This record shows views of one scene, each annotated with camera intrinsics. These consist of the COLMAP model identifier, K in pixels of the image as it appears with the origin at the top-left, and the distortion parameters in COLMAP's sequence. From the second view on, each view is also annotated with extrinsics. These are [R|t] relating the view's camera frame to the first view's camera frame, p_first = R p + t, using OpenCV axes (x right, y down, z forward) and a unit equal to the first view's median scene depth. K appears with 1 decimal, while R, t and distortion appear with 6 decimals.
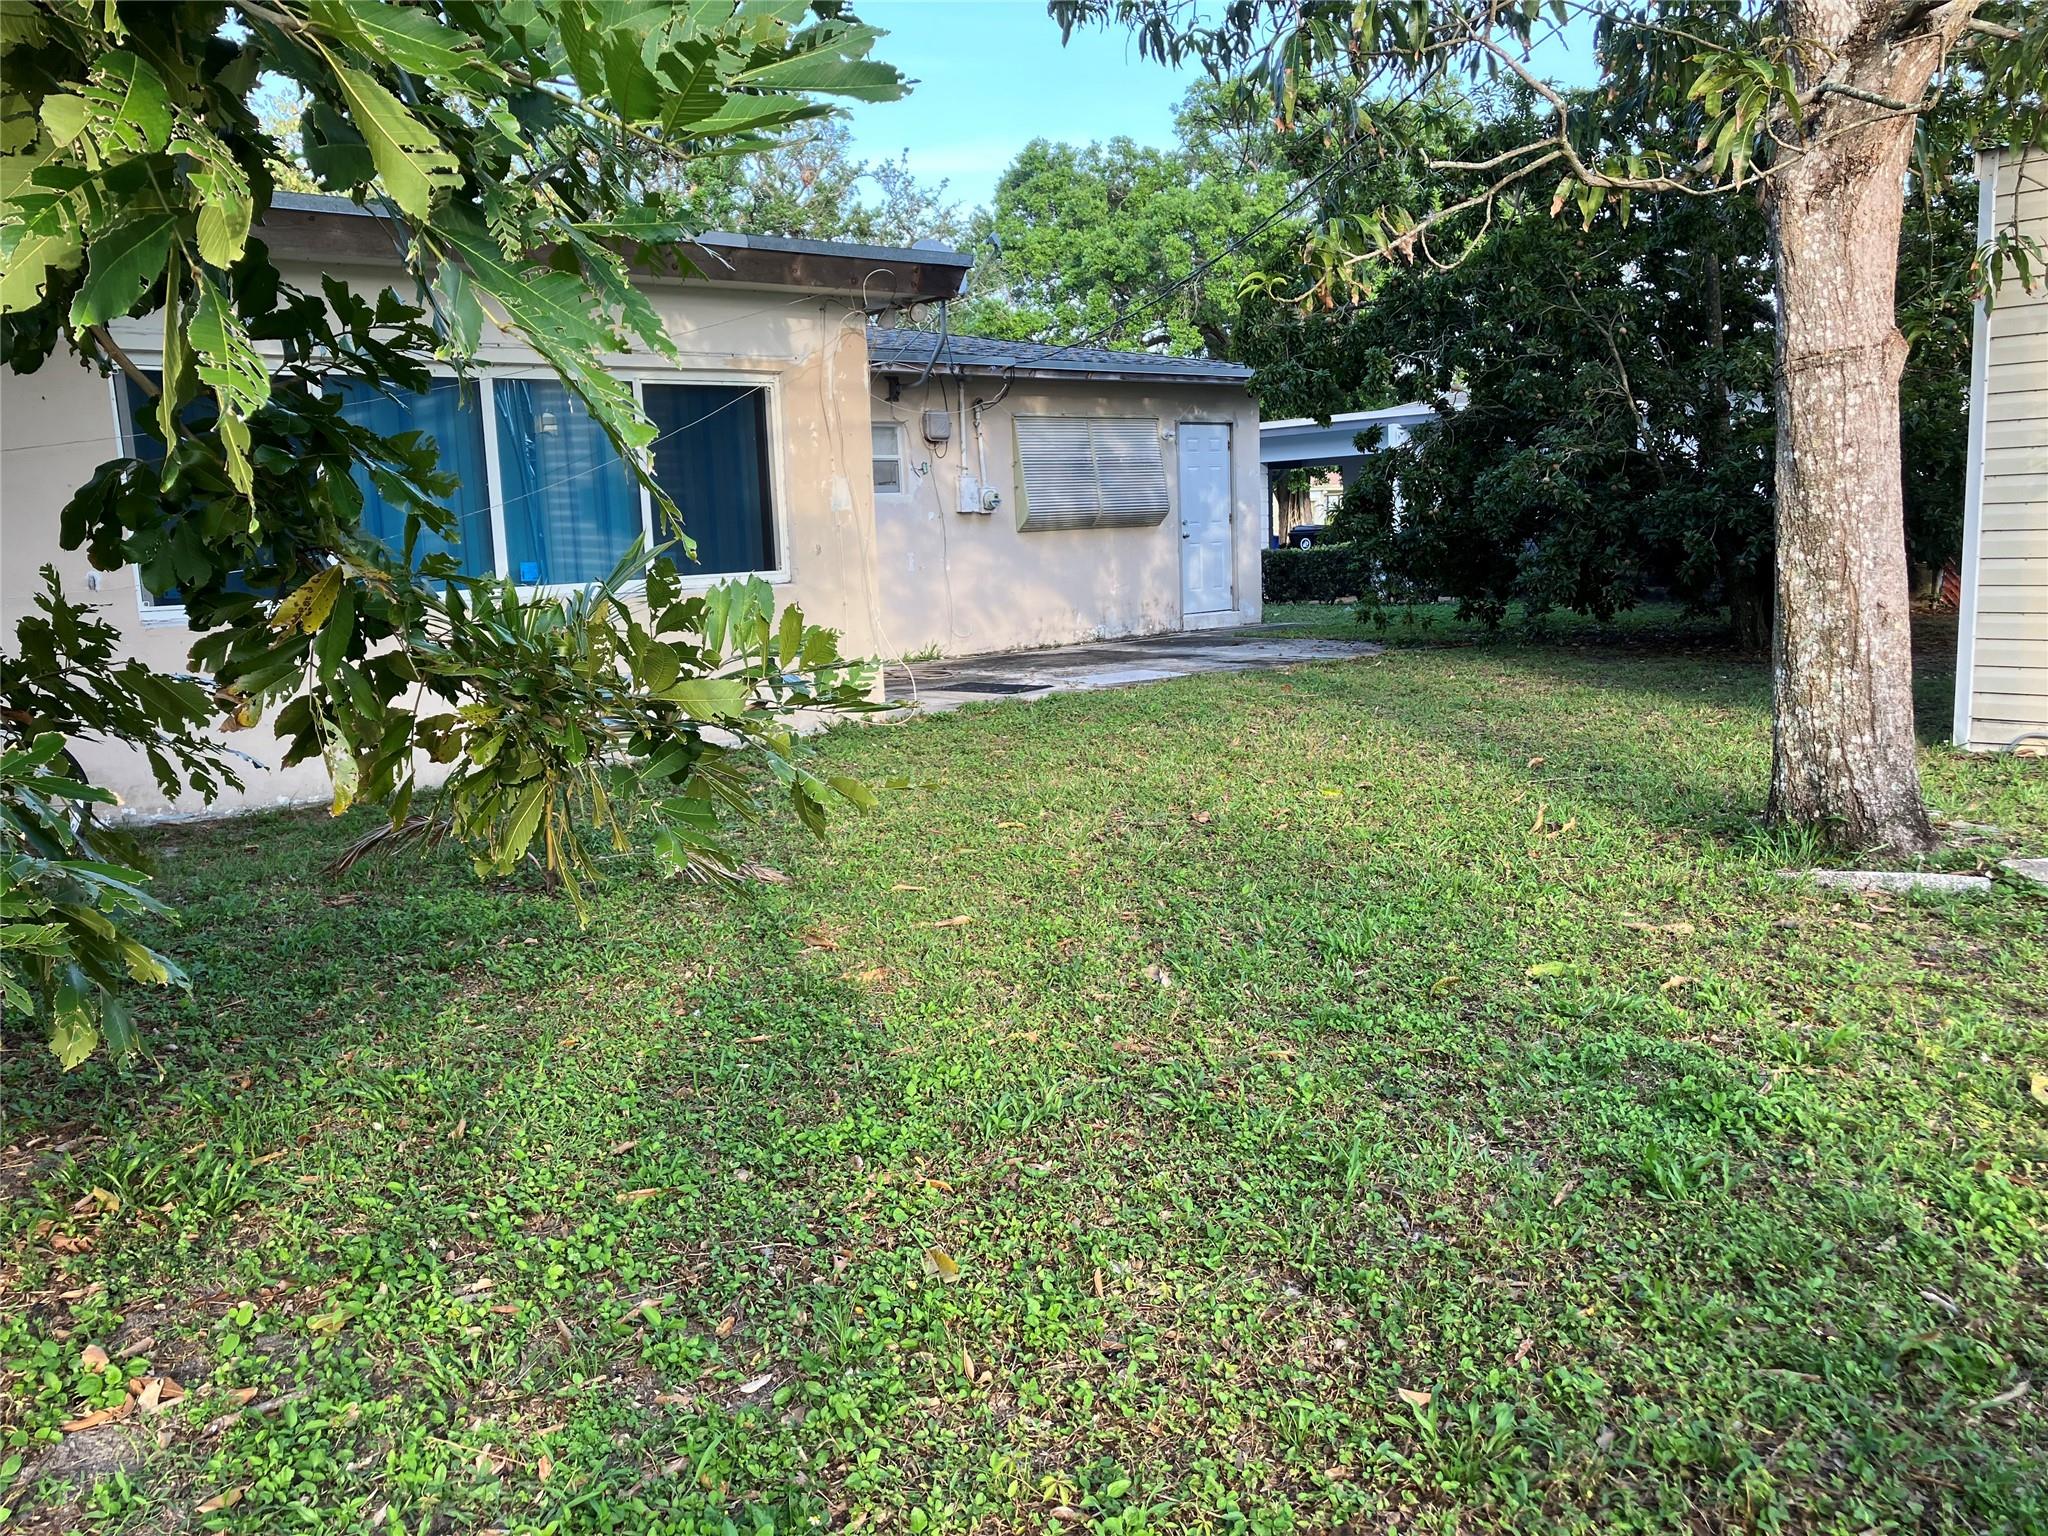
lens RADIAL K [[1711.1, 0, 1009.0], [0, 1711.1, 801.6], [0, 0, 1]] dist [0.001745, -0.016013]
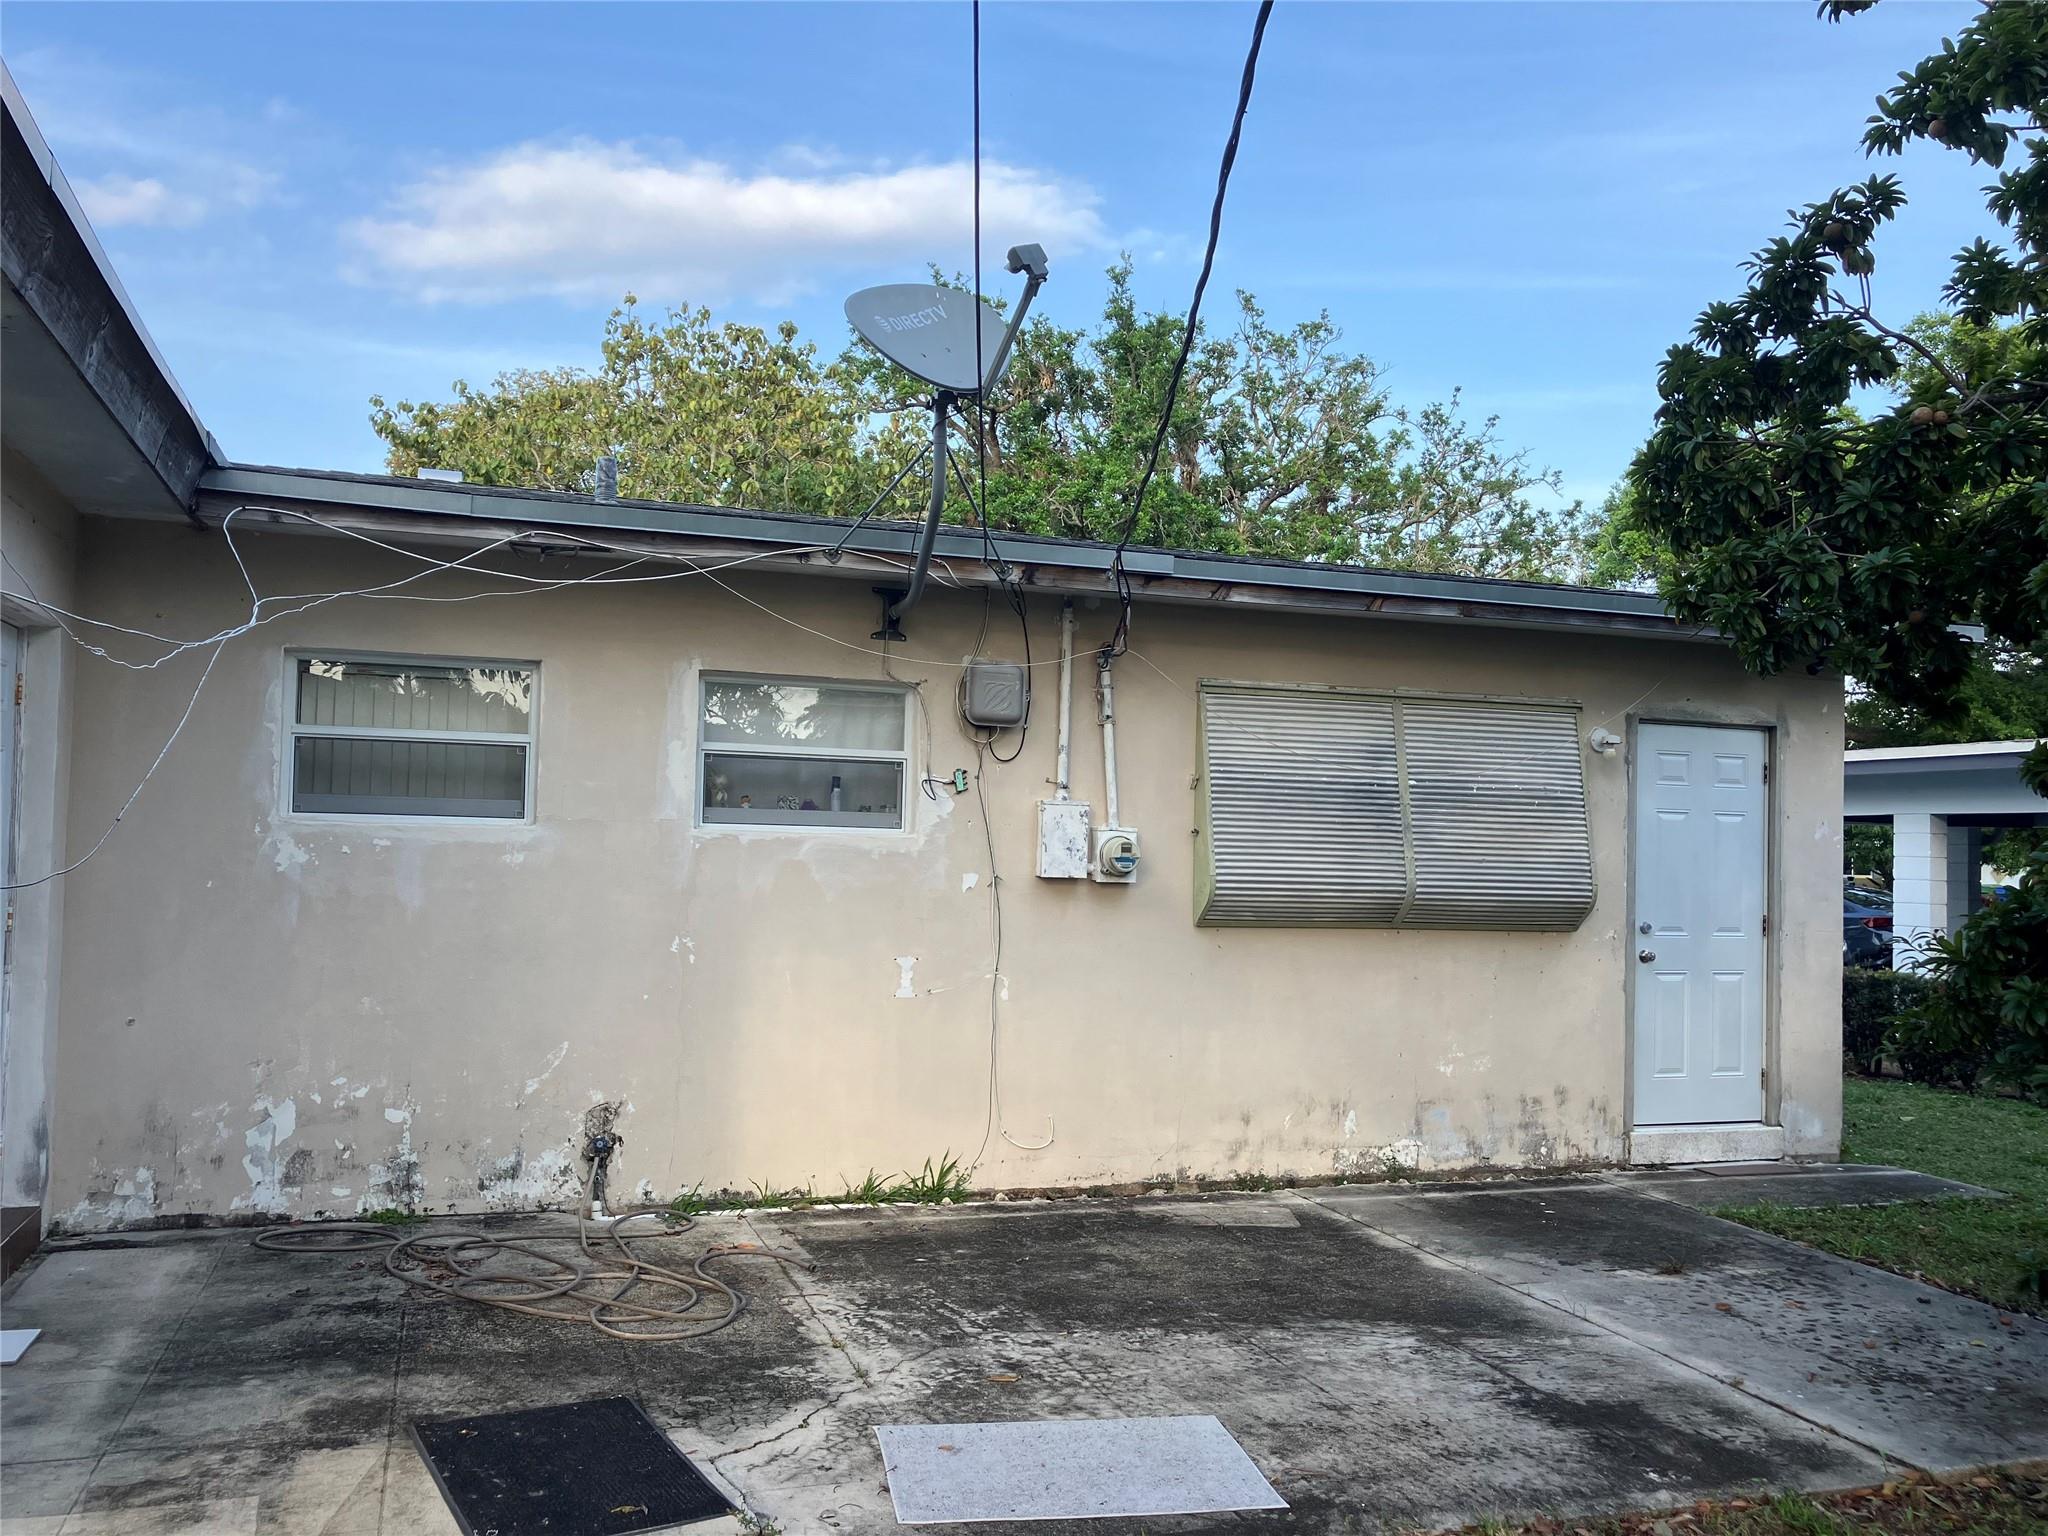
lens RADIAL K [[1711.1, 0, 1009.0], [0, 1711.1, 801.6], [0, 0, 1]] dist [0.001745, -0.016013]
pose [[0.919217, 0.053520, -0.390098, 0.145843], [-0.123480, 0.979925, -0.156522, -0.117646], [0.373889, 0.192047, 0.907372, 0.579728]]
